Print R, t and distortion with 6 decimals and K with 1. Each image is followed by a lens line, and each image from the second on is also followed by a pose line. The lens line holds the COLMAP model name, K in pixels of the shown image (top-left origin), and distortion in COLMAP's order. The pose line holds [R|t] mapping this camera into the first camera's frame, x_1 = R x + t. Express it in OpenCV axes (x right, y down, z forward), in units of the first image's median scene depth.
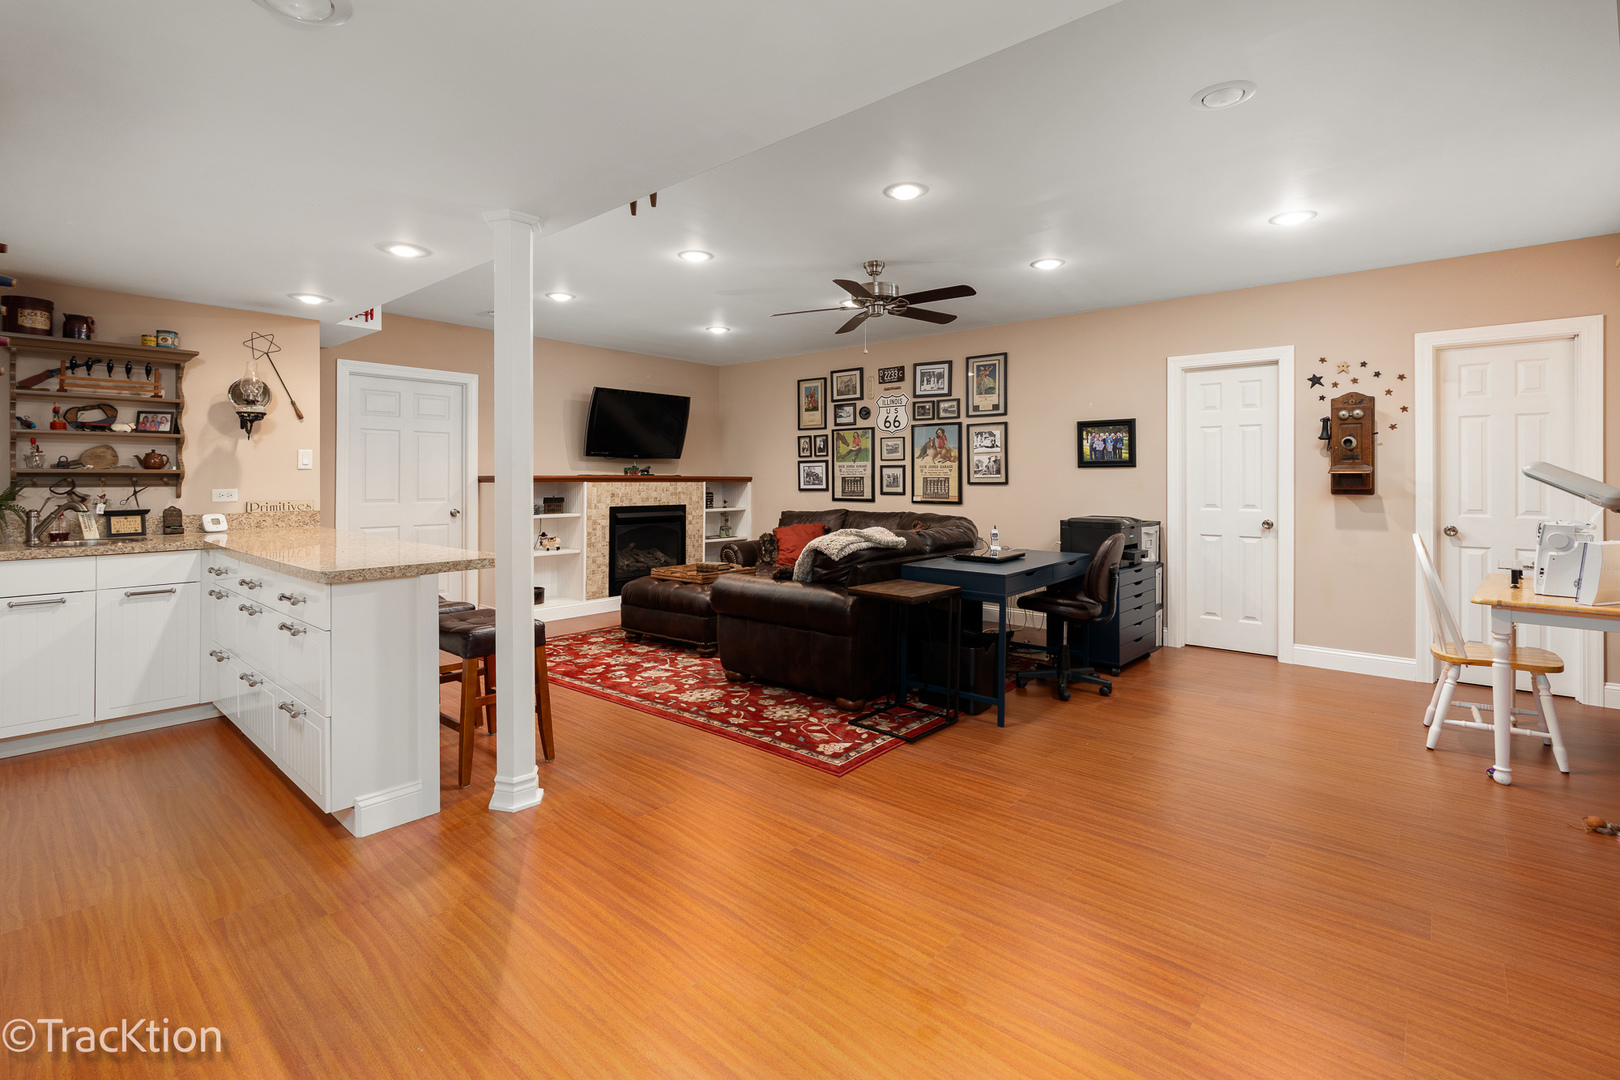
lens RADIAL K [[731.9, 0, 815.5], [0, 731.9, 470.9], [0, 0, 1]] dist [-0.007014, 0.001863]
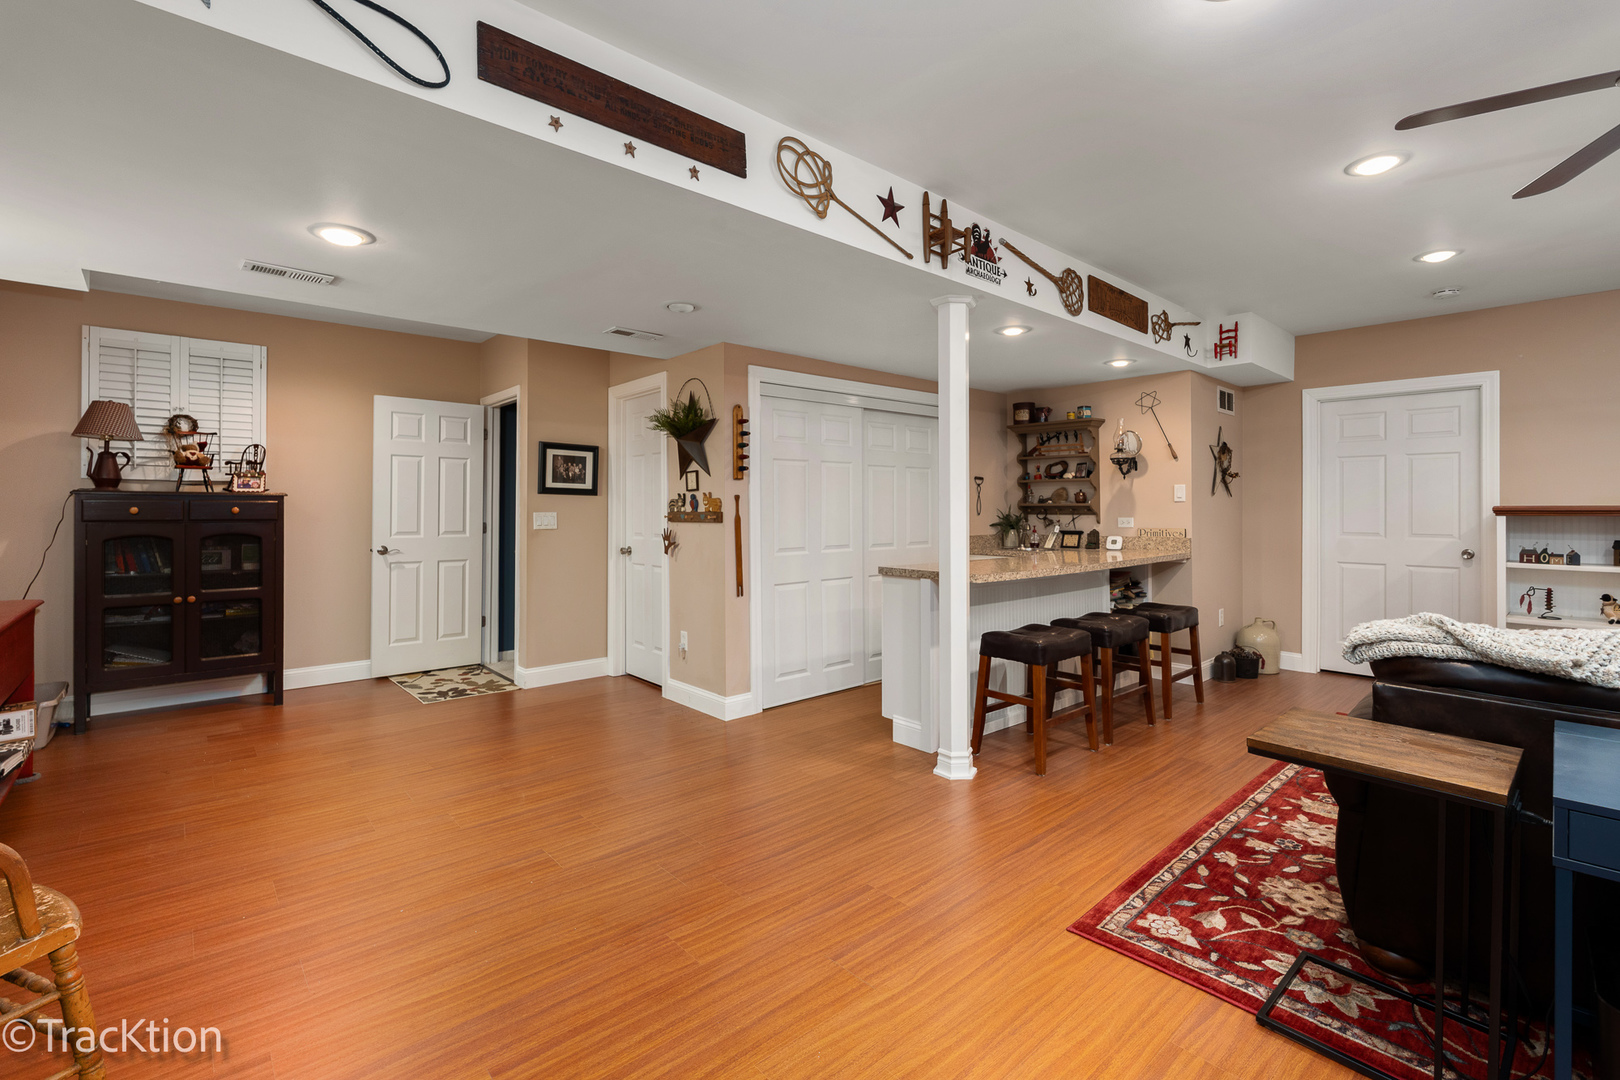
lens RADIAL K [[731.9, 0, 806.9], [0, 731.9, 502.7], [0, 0, 1]] dist [-0.007014, 0.001863]
pose [[-0.137511, -0.006837, -0.990477, 0.356103], [0.009196, 0.999924, -0.008179, 0.002167], [0.990457, -0.010234, -0.137438, 0.389644]]
